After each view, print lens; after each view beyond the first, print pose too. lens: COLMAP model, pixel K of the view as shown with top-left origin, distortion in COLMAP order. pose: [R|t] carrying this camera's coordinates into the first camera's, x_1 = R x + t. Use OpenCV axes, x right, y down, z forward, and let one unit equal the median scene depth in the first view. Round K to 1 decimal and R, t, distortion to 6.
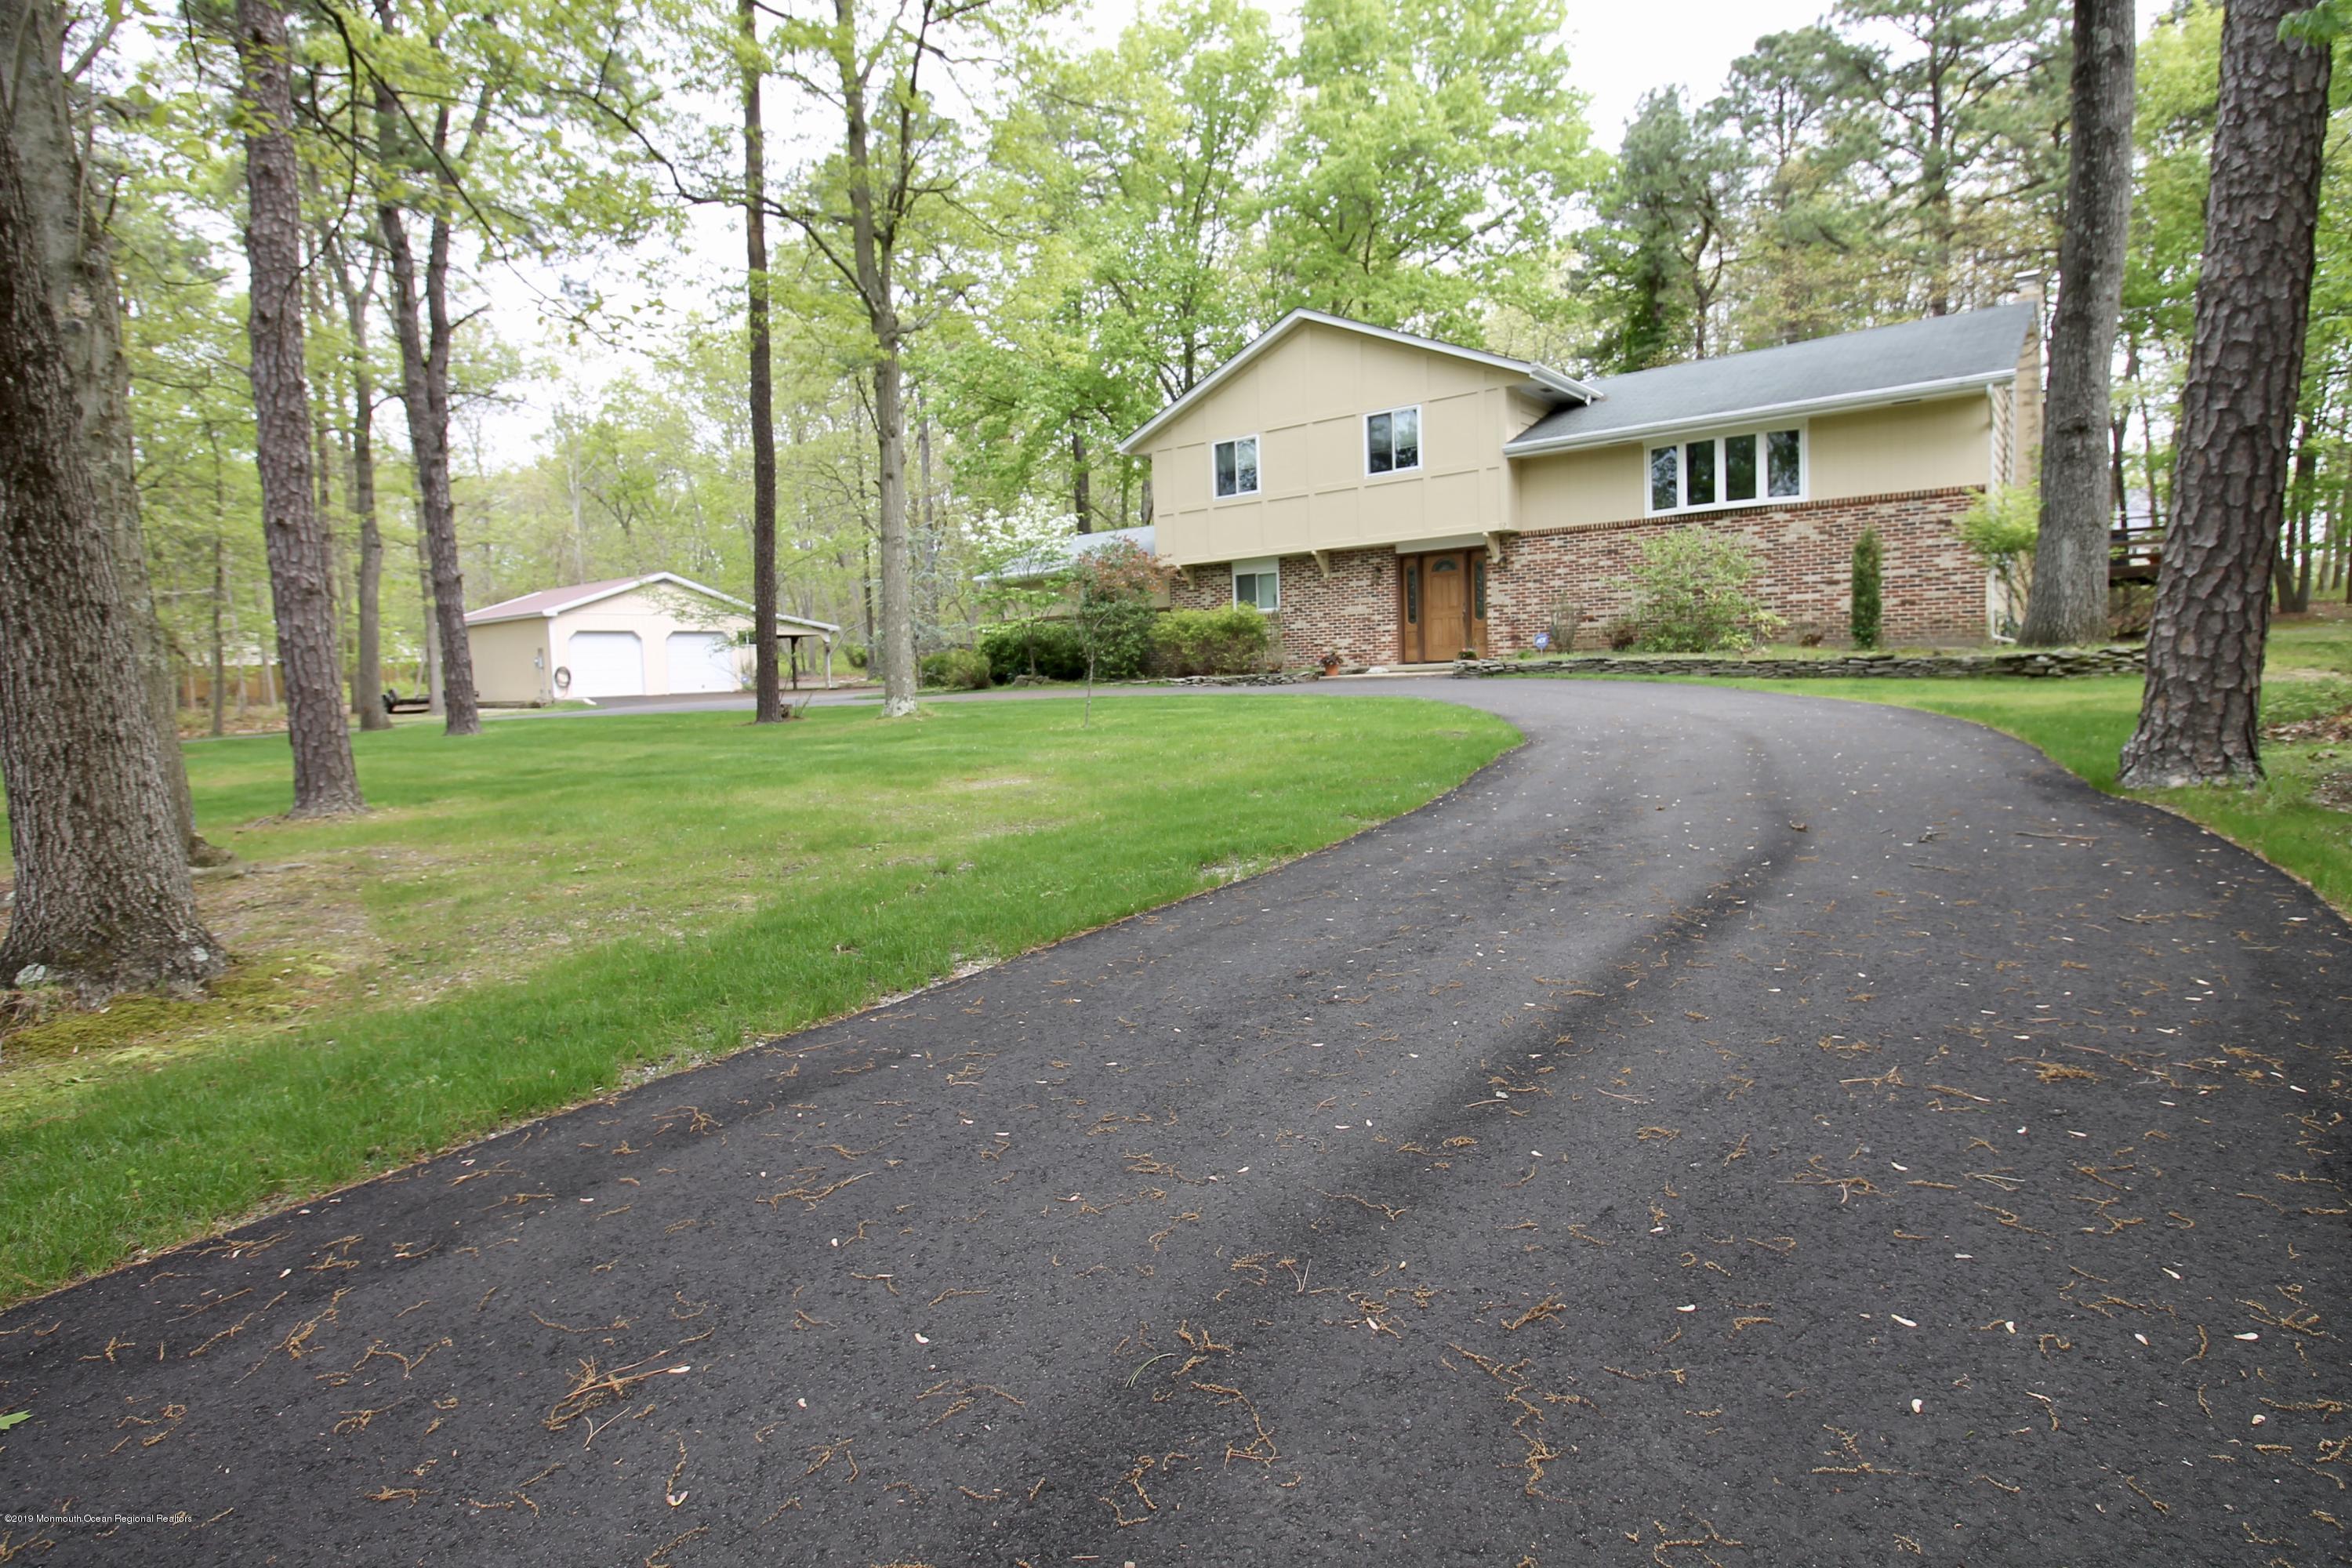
lens RADIAL K [[1178.7, 0, 1199.1], [0, 1178.7, 760.2], [0, 0, 1]] dist [0.001200, -0.003975]
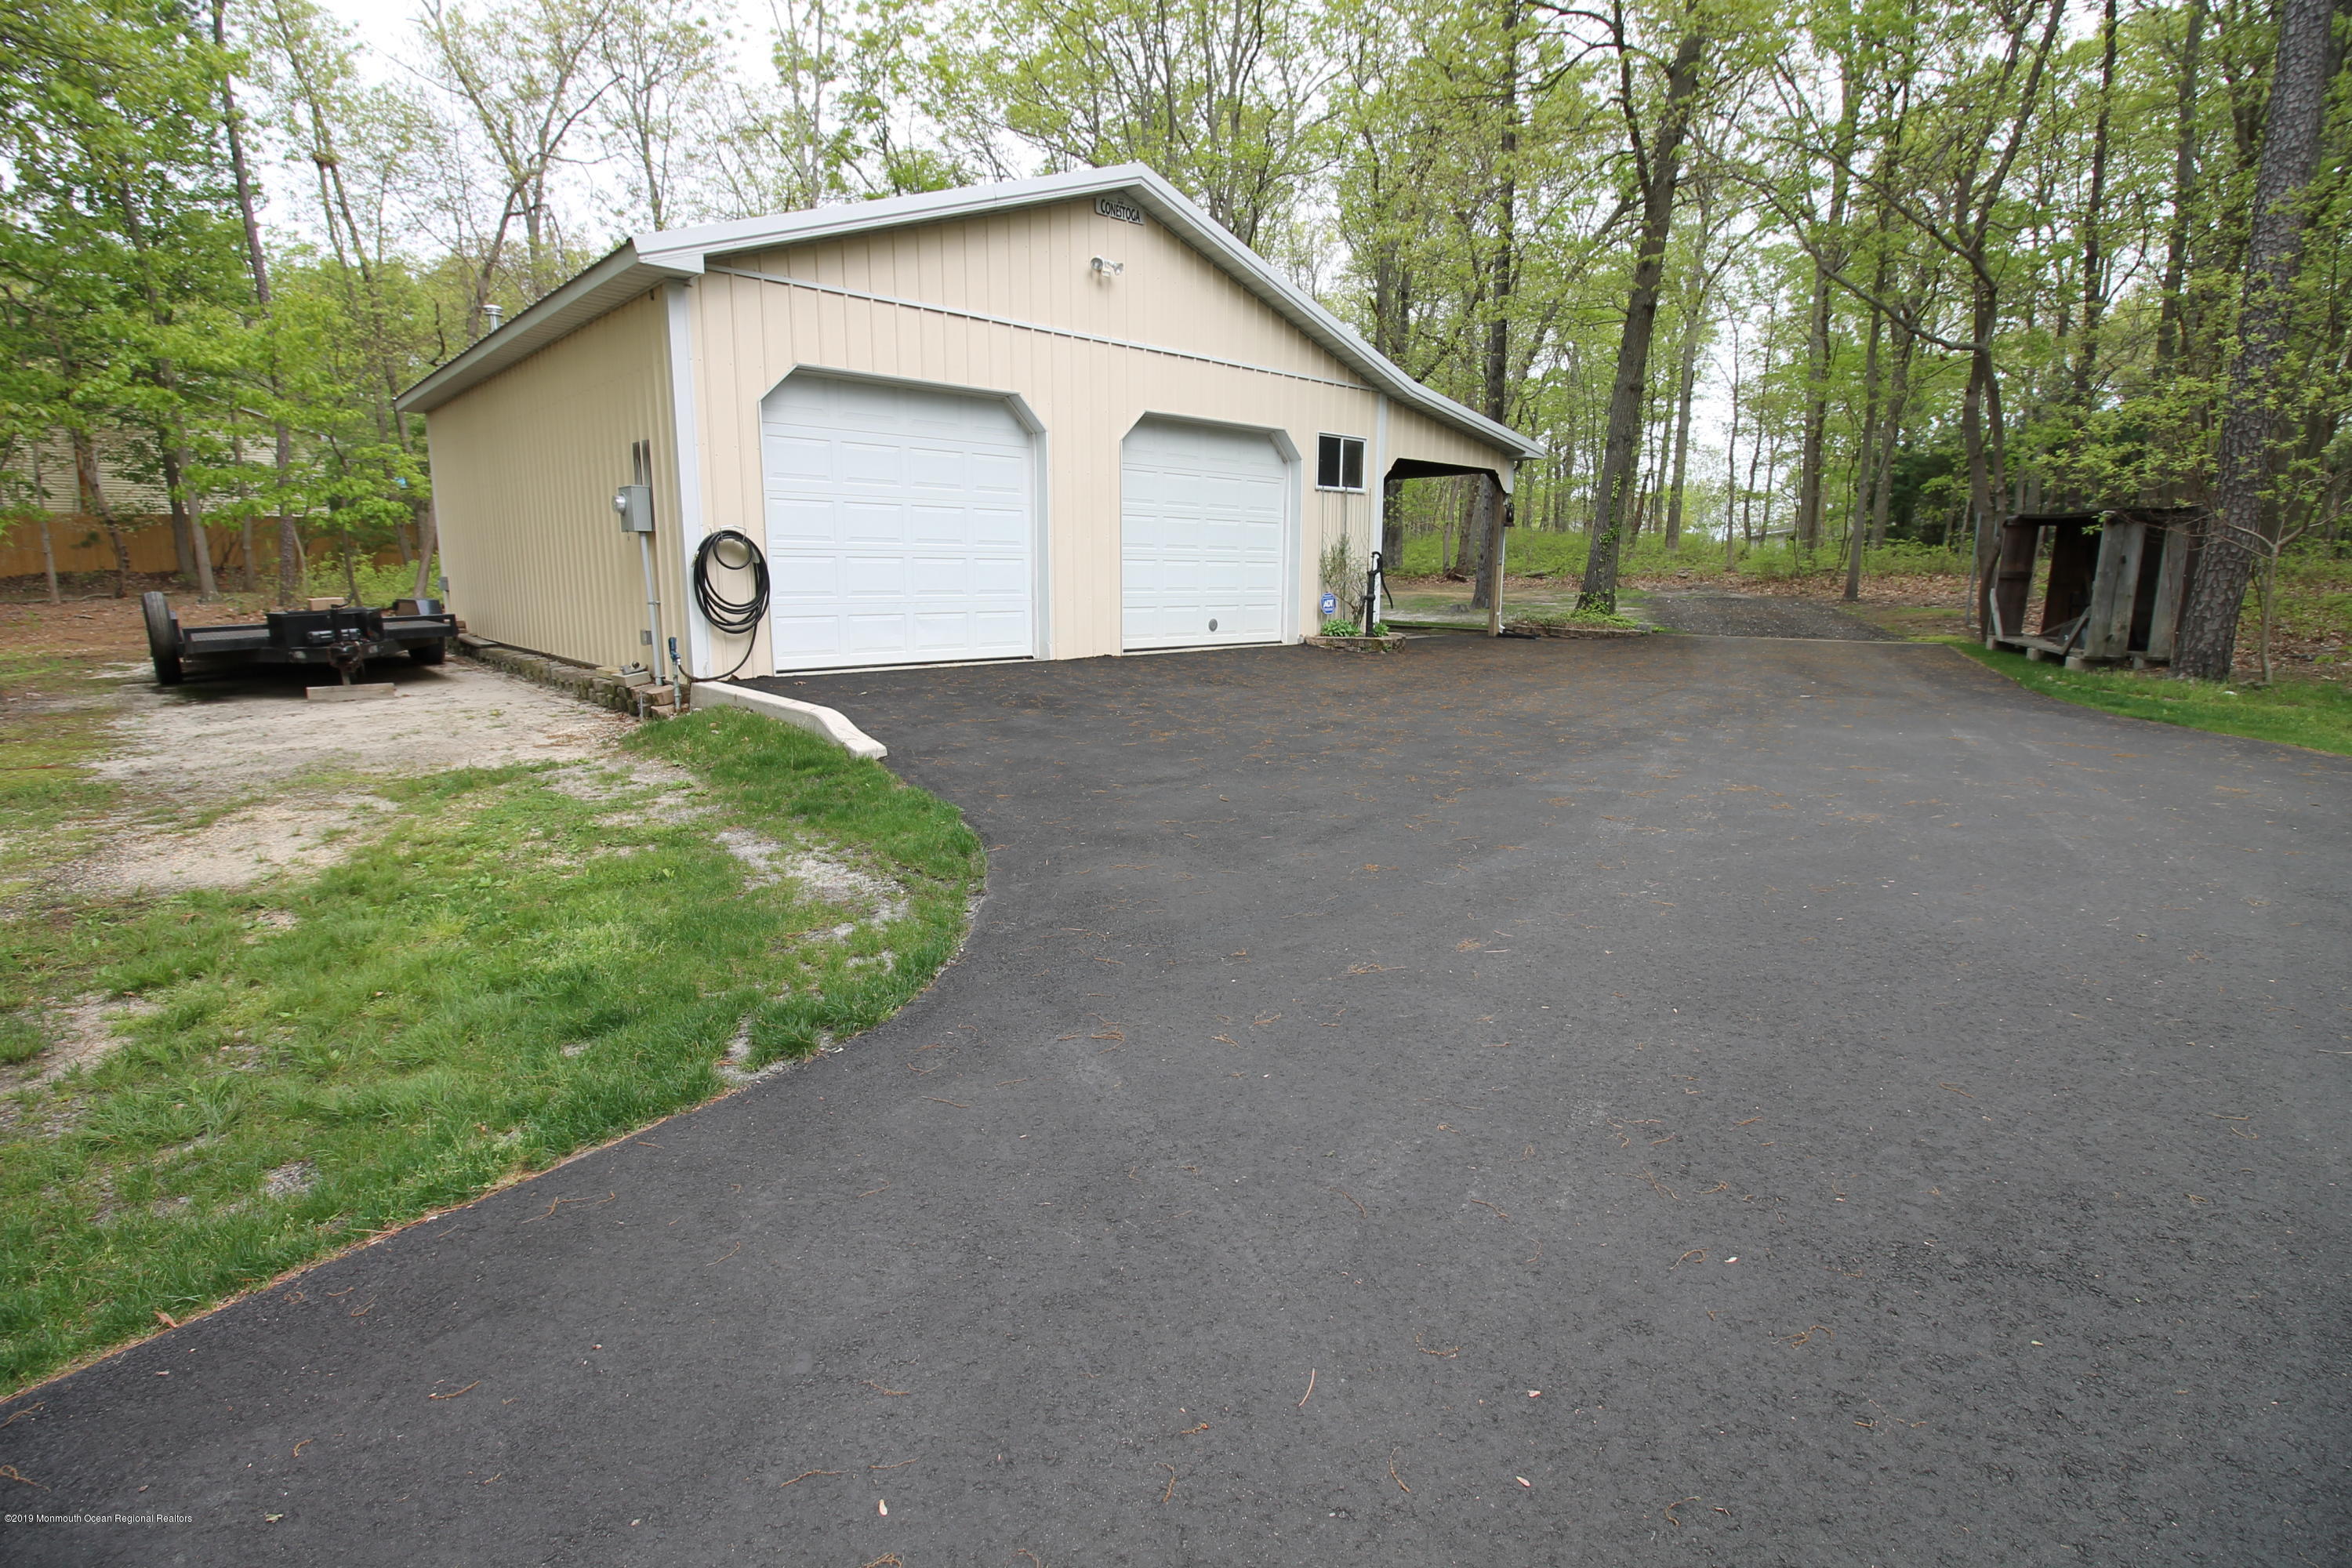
lens RADIAL K [[1113.0, 0, 1198.4], [0, 1113.0, 768.6], [0, 0, 1]] dist [-0.005212, -0.001737]
pose [[0.984064, 0.071802, -0.162674, -1.092814], [-0.055039, 0.992915, 0.105309, -0.163201], [0.169083, -0.094677, 0.981044, 2.114561]]
